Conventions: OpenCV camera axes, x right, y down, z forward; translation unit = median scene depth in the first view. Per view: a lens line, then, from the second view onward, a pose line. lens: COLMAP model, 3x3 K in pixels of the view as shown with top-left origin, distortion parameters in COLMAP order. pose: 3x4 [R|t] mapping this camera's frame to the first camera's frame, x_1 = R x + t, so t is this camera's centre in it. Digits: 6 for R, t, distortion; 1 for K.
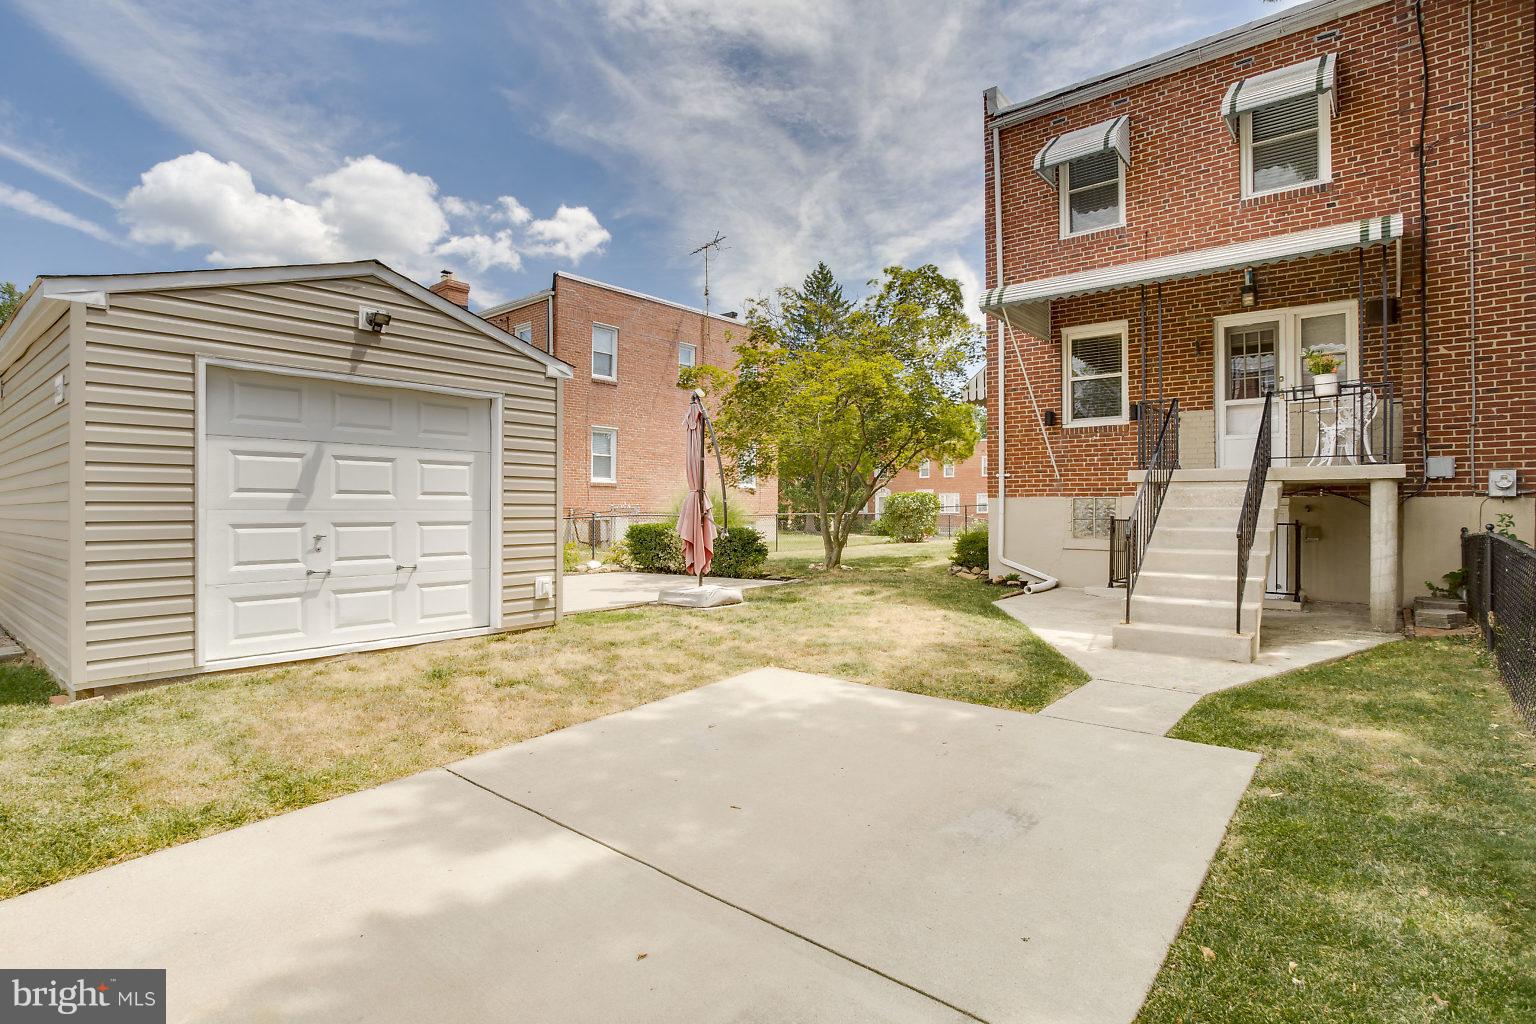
lens RADIAL K [[767.5, 0, 765.0], [0, 767.5, 515.1], [0, 0, 1]] dist [-0.052336, 0.017071]
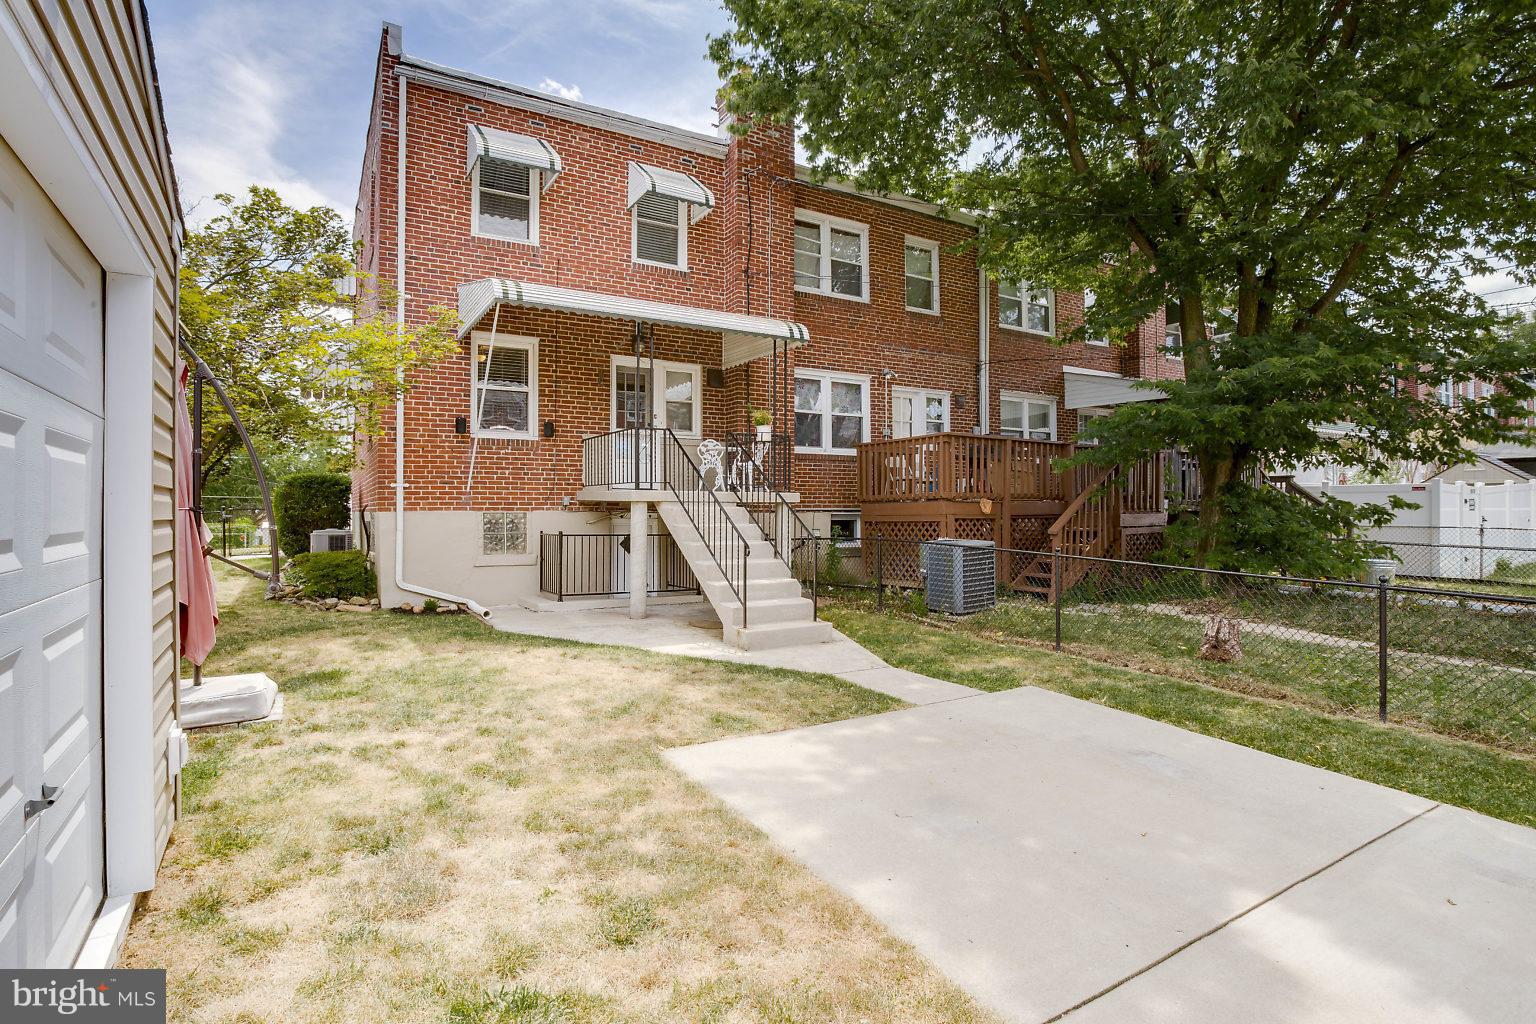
lens RADIAL K [[769.9, 0, 758.9], [0, 769.9, 512.5], [0, 0, 1]] dist [-0.050337, 0.025743]
pose [[0.344431, 0.002113, 0.938809, -0.387929], [0.005937, 0.999973, -0.004429, -0.016423], [-0.938793, 0.007100, 0.344409, 0.366182]]
